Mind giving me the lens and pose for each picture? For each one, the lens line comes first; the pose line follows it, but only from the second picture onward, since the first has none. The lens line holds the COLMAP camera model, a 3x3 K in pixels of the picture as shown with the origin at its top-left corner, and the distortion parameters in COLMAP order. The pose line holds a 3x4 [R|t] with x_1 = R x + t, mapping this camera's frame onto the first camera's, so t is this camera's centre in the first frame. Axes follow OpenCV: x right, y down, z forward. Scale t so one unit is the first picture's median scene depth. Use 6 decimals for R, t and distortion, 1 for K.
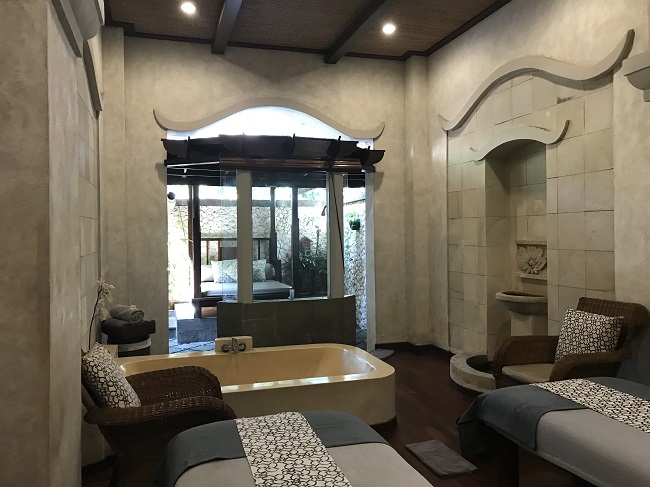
lens RADIAL K [[536.0, 0, 323.5], [0, 536.0, 233.4], [0, 0, 1]] dist [0.034169, -0.003033]
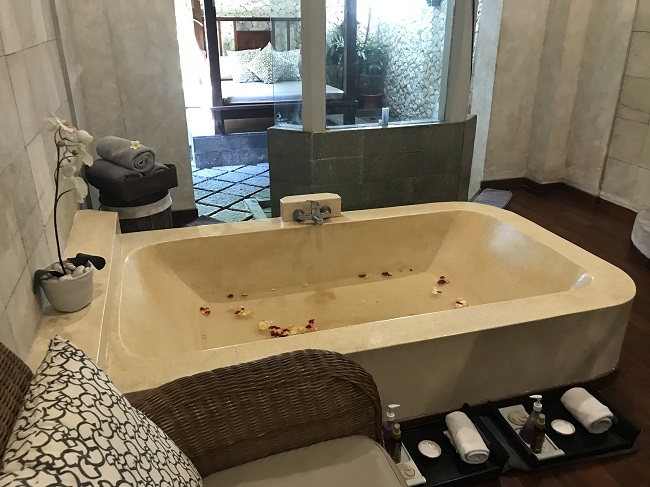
lens RADIAL K [[536.0, 0, 323.5], [0, 536.0, 233.4], [0, 0, 1]] dist [0.034169, -0.003033]
pose [[0.999946, 0.008485, 0.006046, -0.116886], [-0.010139, 0.926087, 0.377175, 0.004799], [-0.002399, -0.377215, 0.926122, 0.324477]]
